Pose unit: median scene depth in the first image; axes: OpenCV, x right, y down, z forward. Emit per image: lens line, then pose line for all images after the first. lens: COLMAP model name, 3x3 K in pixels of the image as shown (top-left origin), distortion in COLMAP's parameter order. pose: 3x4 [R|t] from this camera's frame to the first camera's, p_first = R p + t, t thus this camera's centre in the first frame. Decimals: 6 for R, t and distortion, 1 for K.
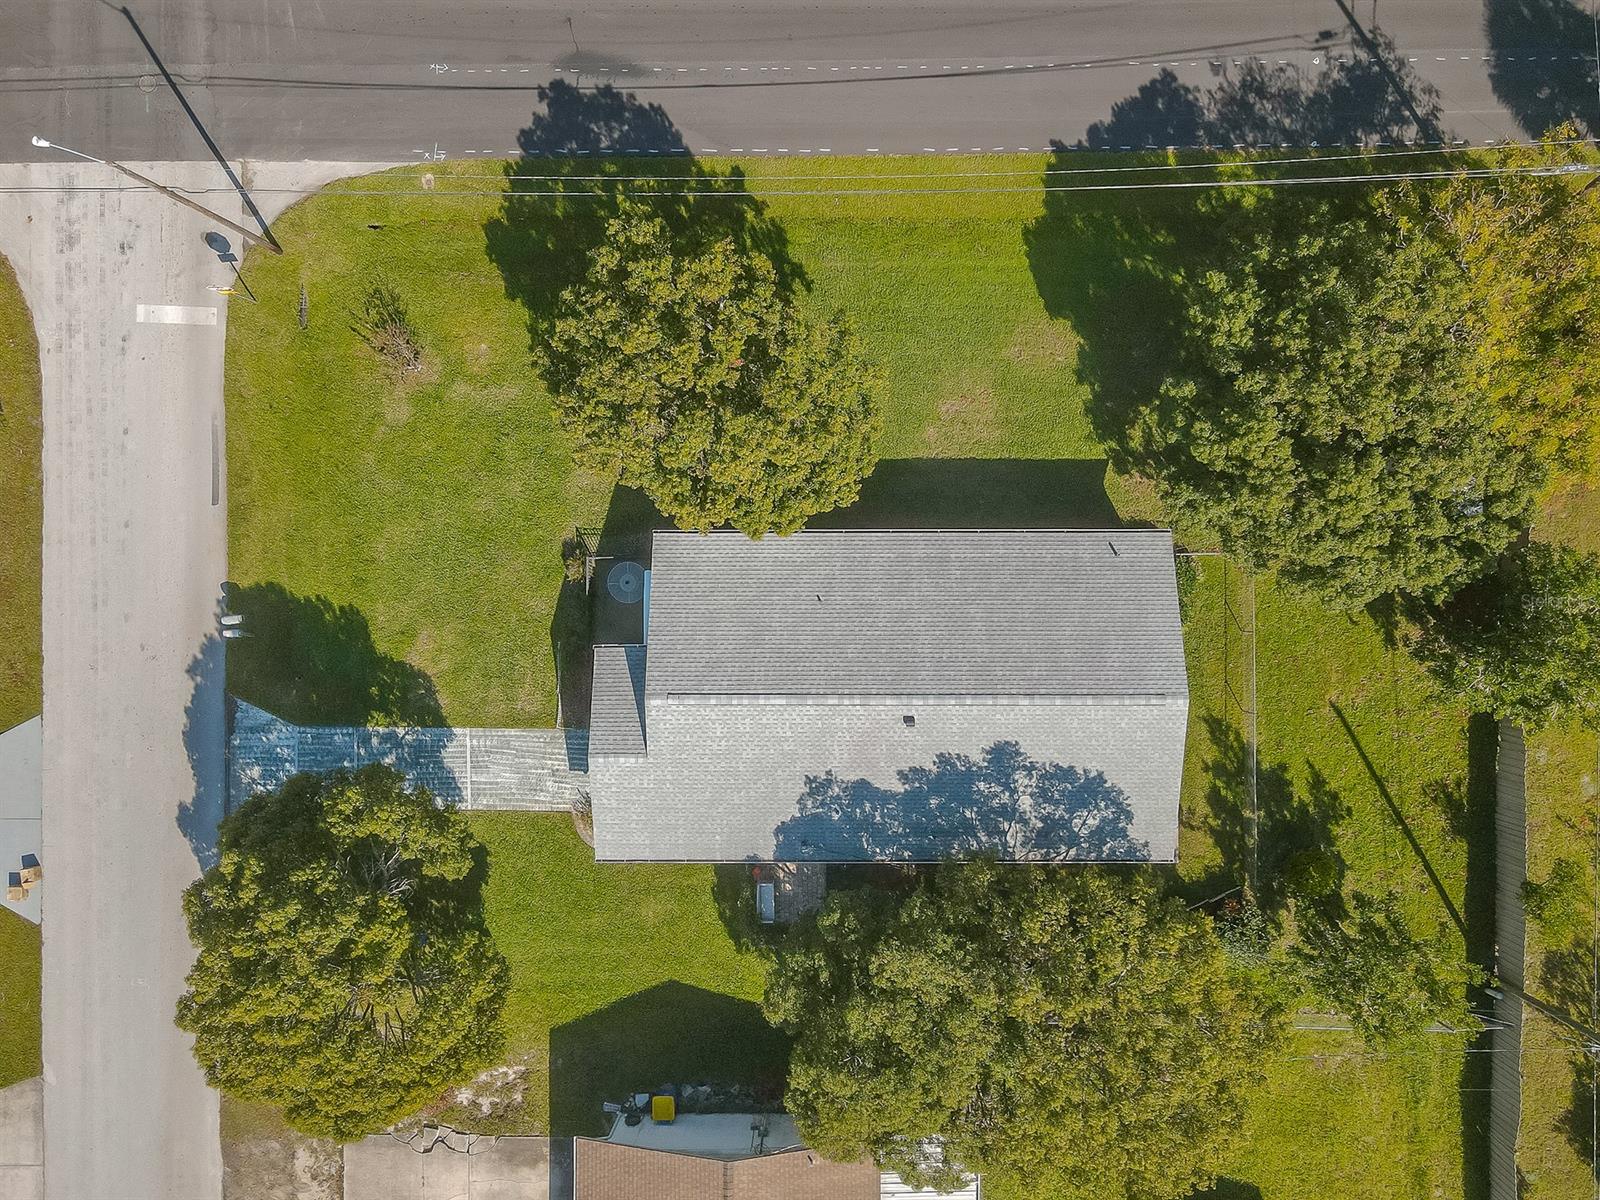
lens RADIAL K [[1177.3, 0, 813.5], [0, 1177.3, 597.7], [0, 0, 1]] dist [0.014872, 0.011227]
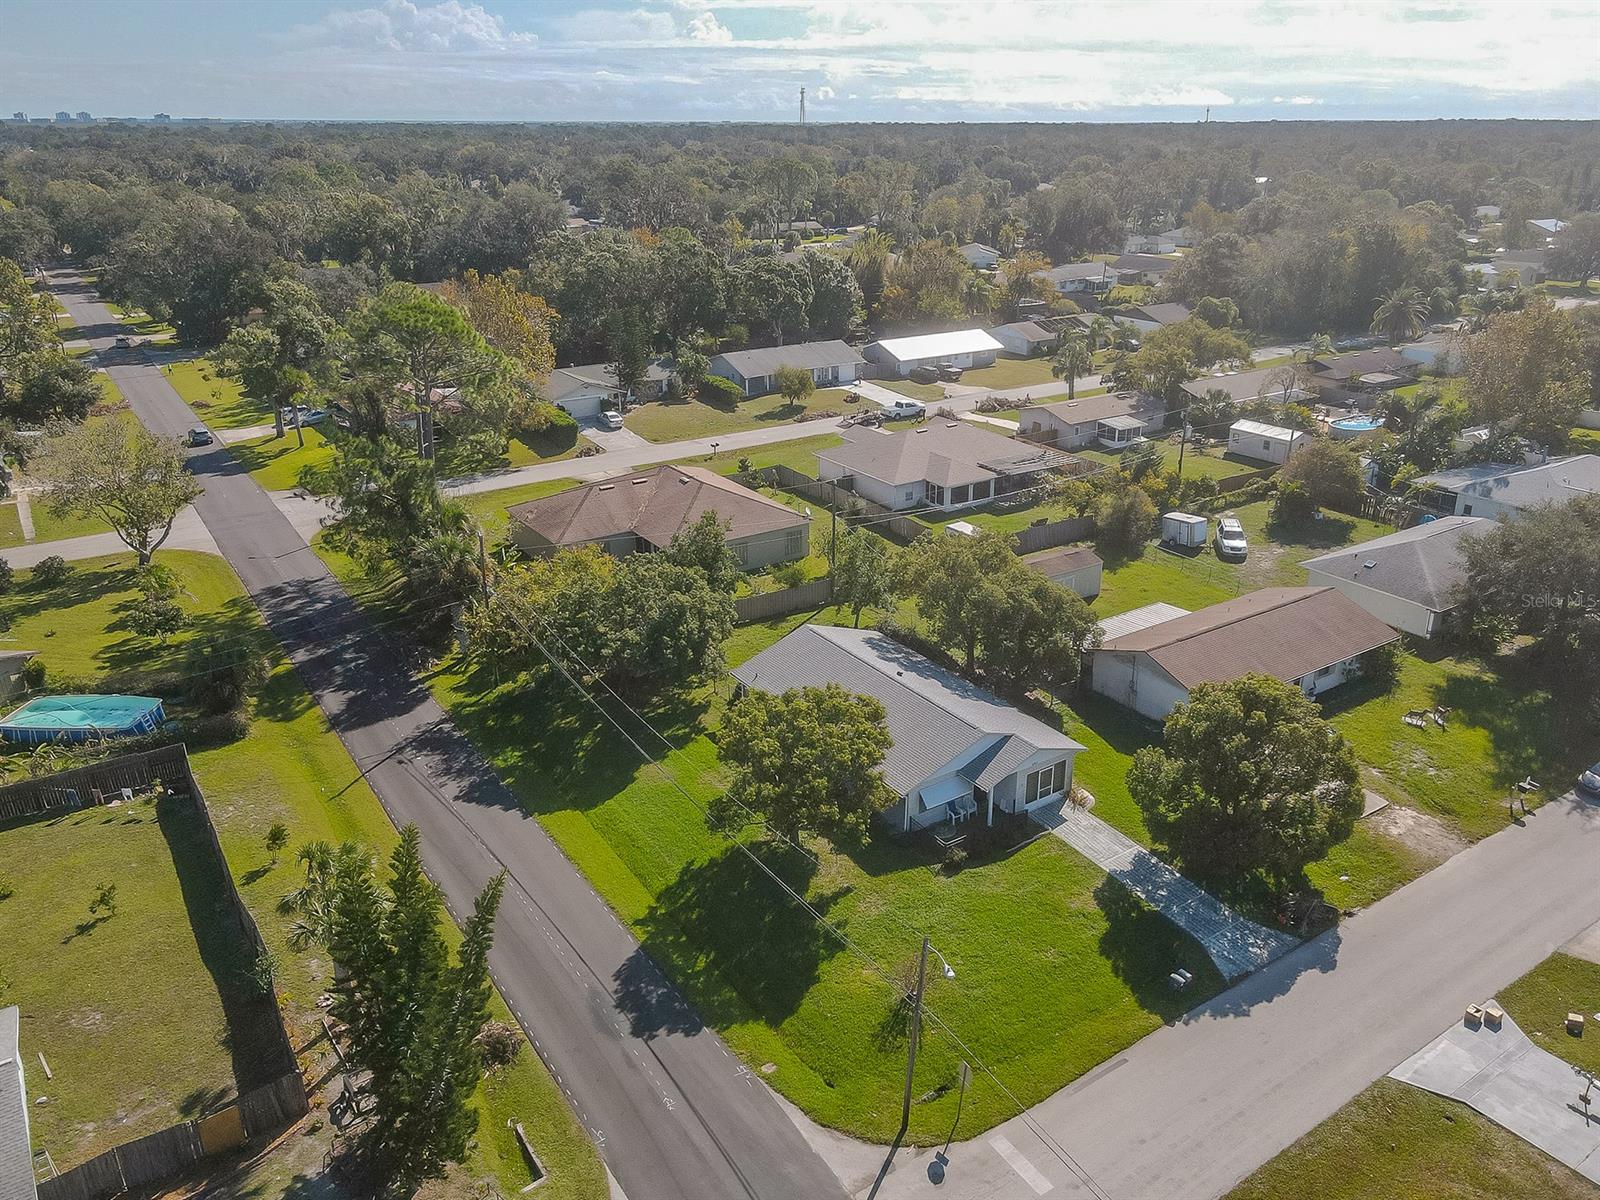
lens RADIAL K [[1172.3, 0, 856.6], [0, 1172.3, 645.9], [0, 0, 1]] dist [0.009916, 0.011302]
pose [[-0.574196, -0.325860, 0.751076, -1.058859], [0.818718, -0.228525, 0.526761, -0.769593], [-0.000011, 0.917383, 0.398005, 0.226851]]
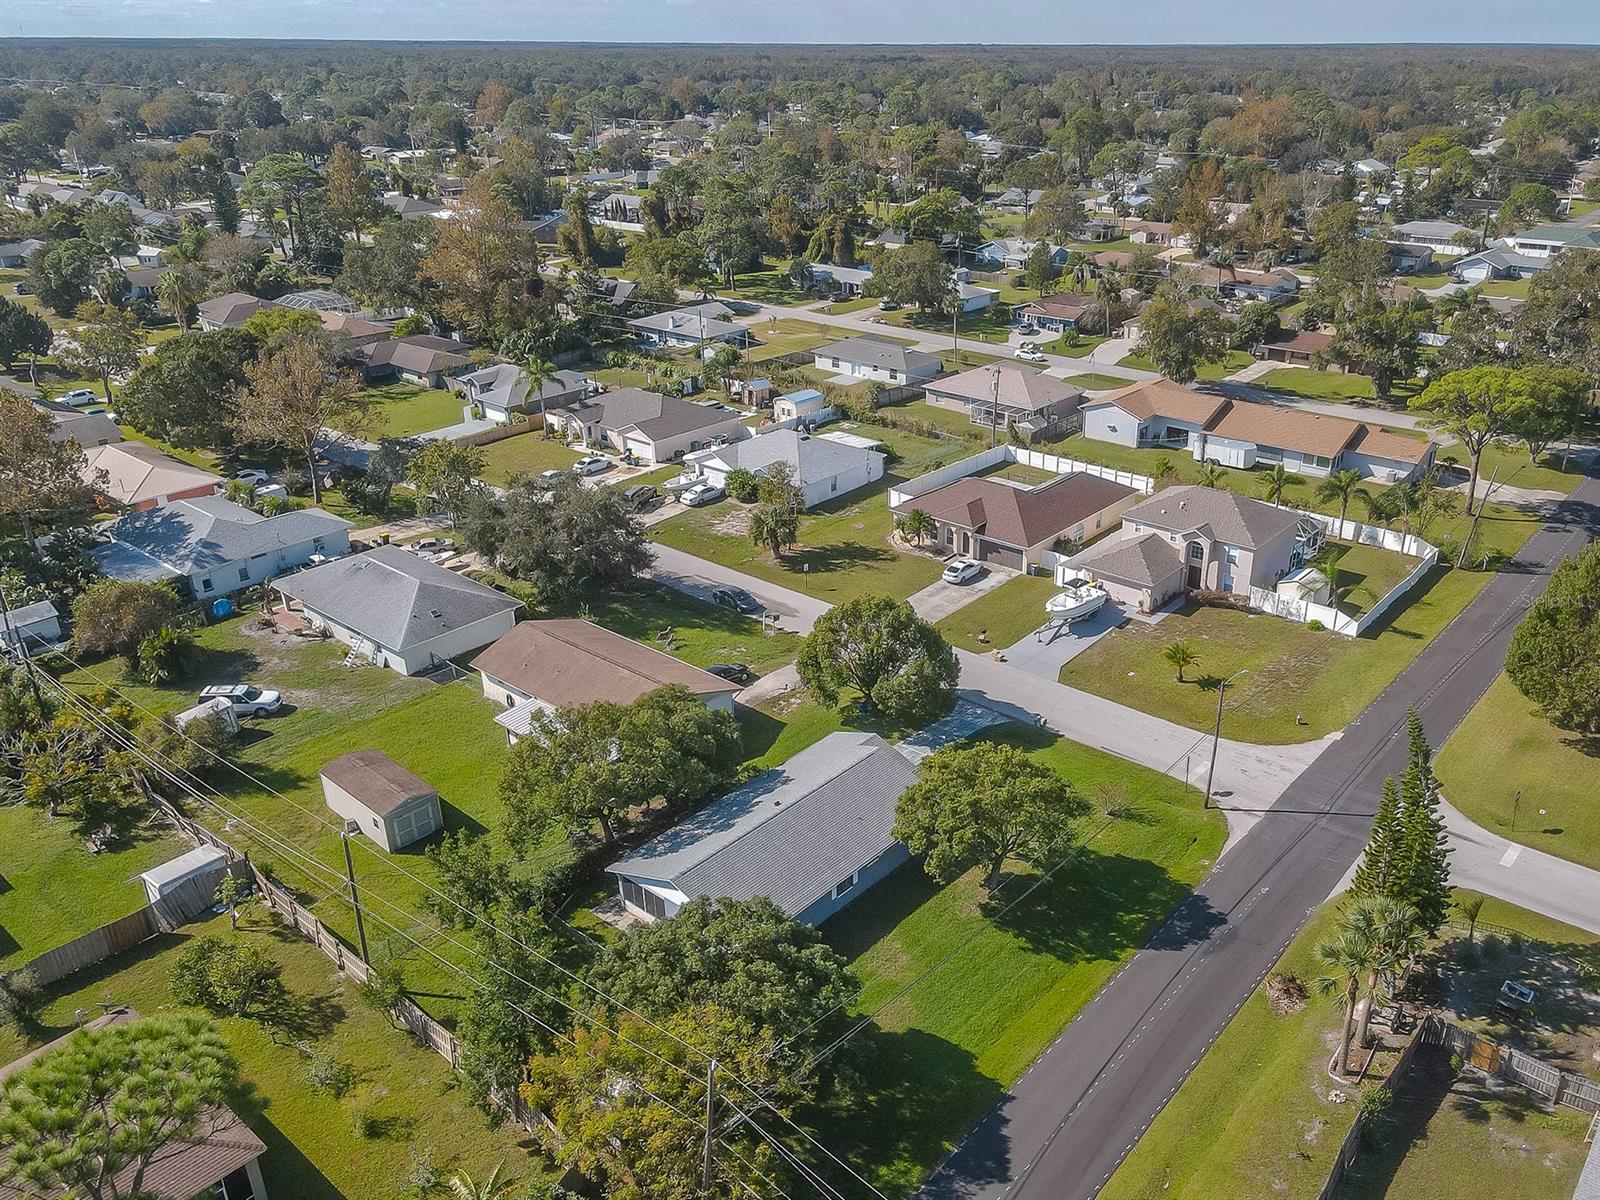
lens RADIAL K [[1236.9, 0, 906.4], [0, 1236.9, 596.1], [0, 0, 1]] dist [0.012733, -0.002507]
pose [[-0.625356, 0.329580, -0.707324, 1.070884], [-0.780285, -0.253390, 0.571794, -0.942690], [0.009223, 0.909489, 0.415625, -0.078665]]
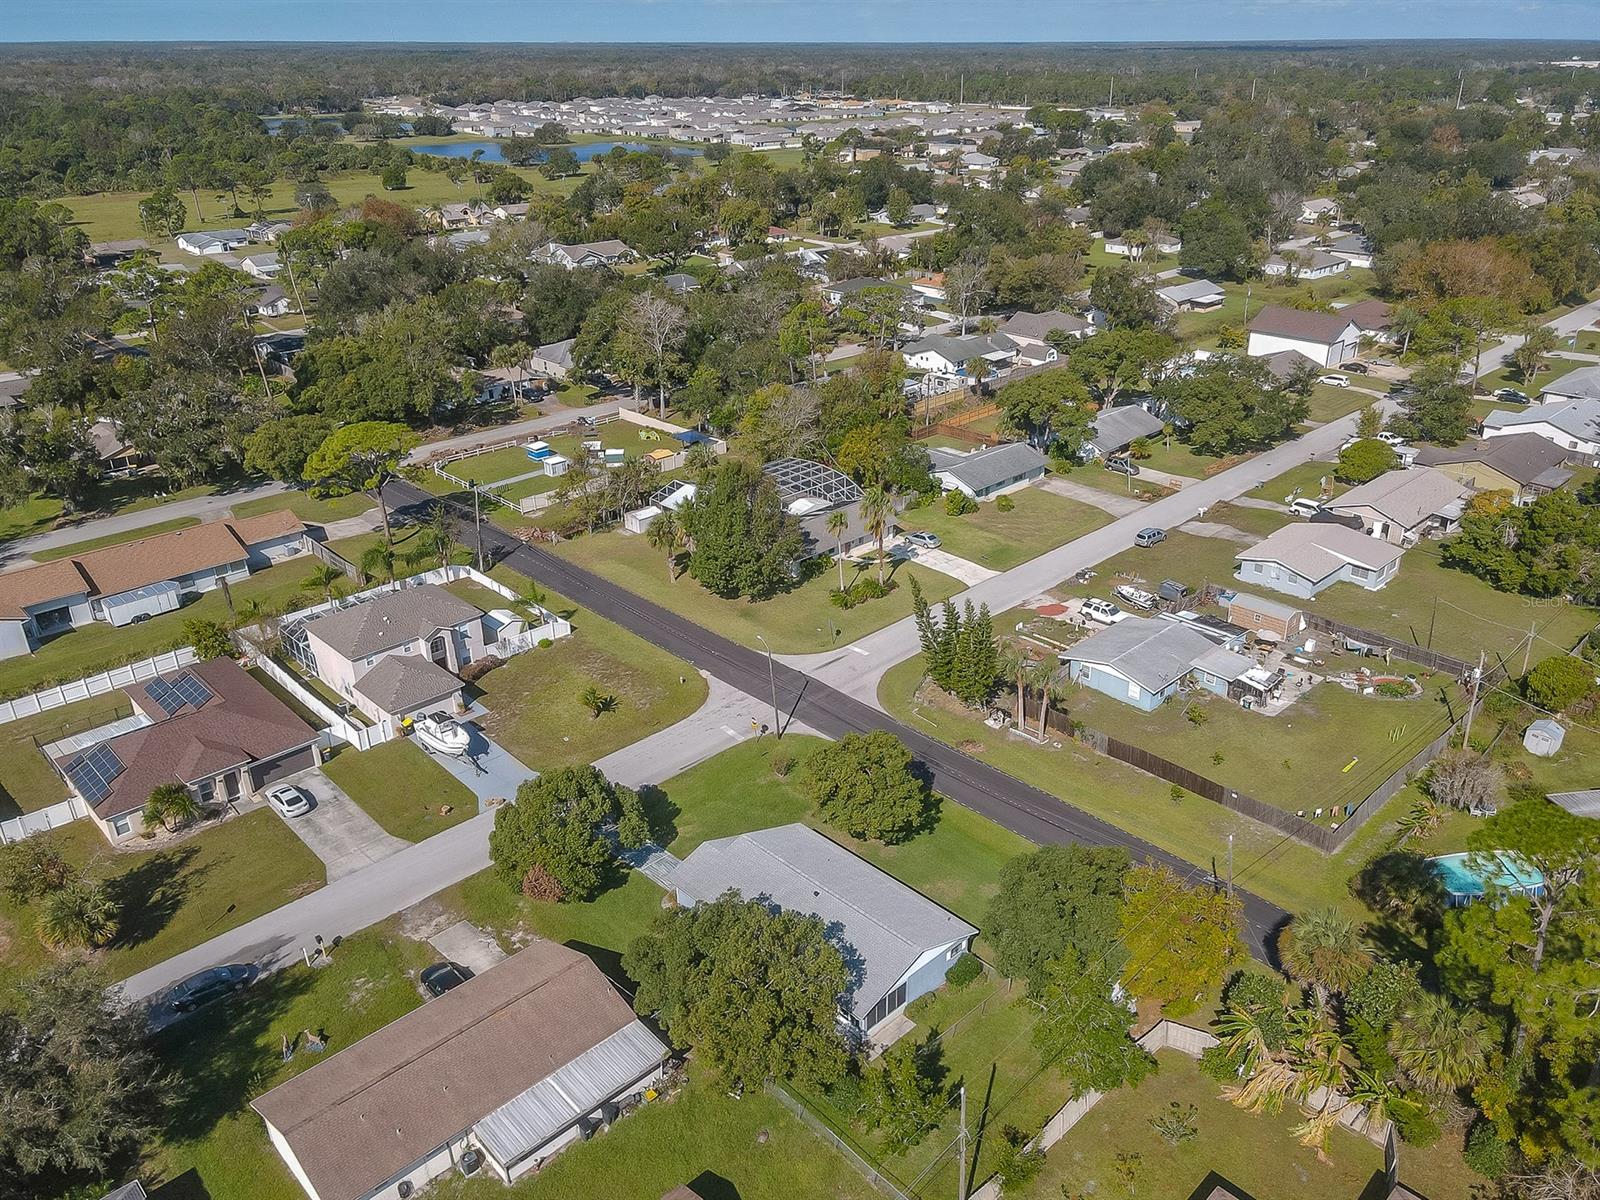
lens RADIAL K [[1210.2, 0, 871.5], [0, 1210.2, 621.5], [0, 0, 1]] dist [0.007667, 0.006849]
pose [[0.714838, 0.316712, -0.623458, 1.175567], [-0.699286, 0.320543, -0.638946, 1.101634], [-0.002517, 0.892718, 0.450609, -0.341879]]
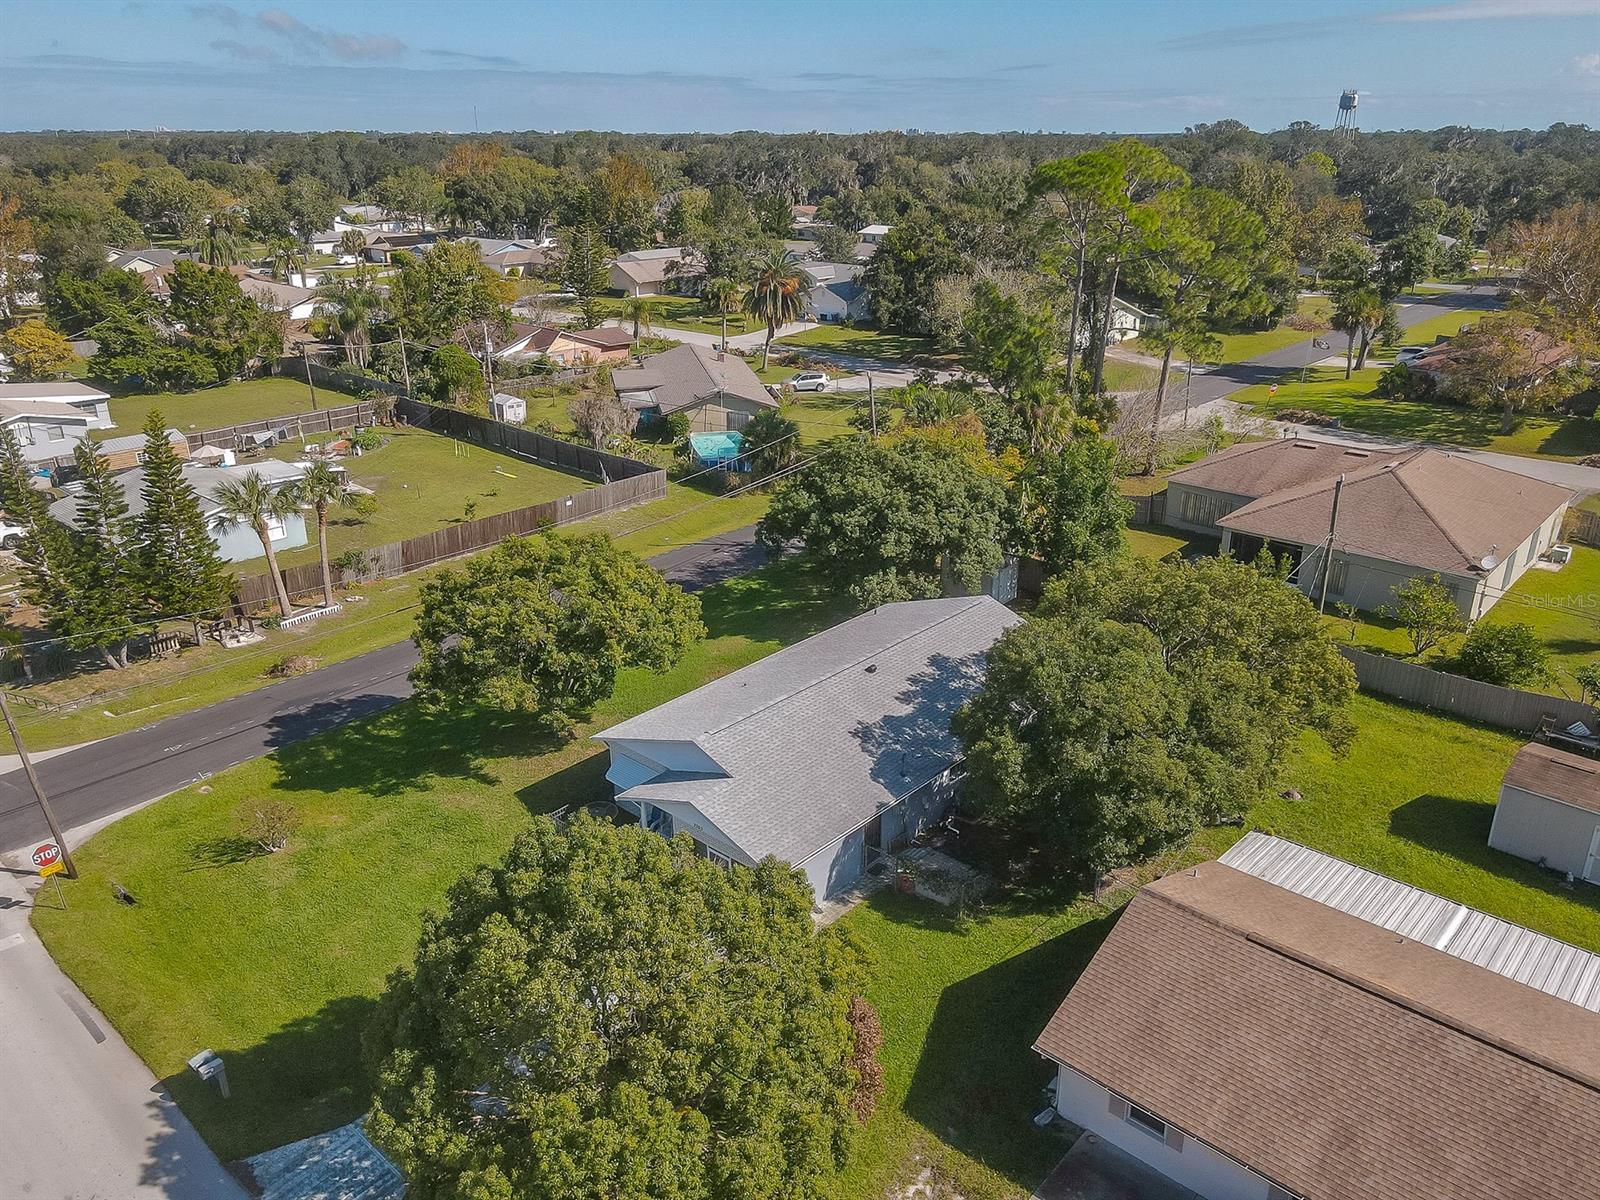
lens RADIAL K [[1177.3, 0, 813.5], [0, 1177.3, 597.7], [0, 0, 1]] dist [0.014872, 0.011227]
pose [[0.664852, -0.265313, 0.698270, -0.666641], [0.746887, 0.250467, -0.615975, 0.679195], [-0.011468, 0.931061, 0.364682, 0.449340]]
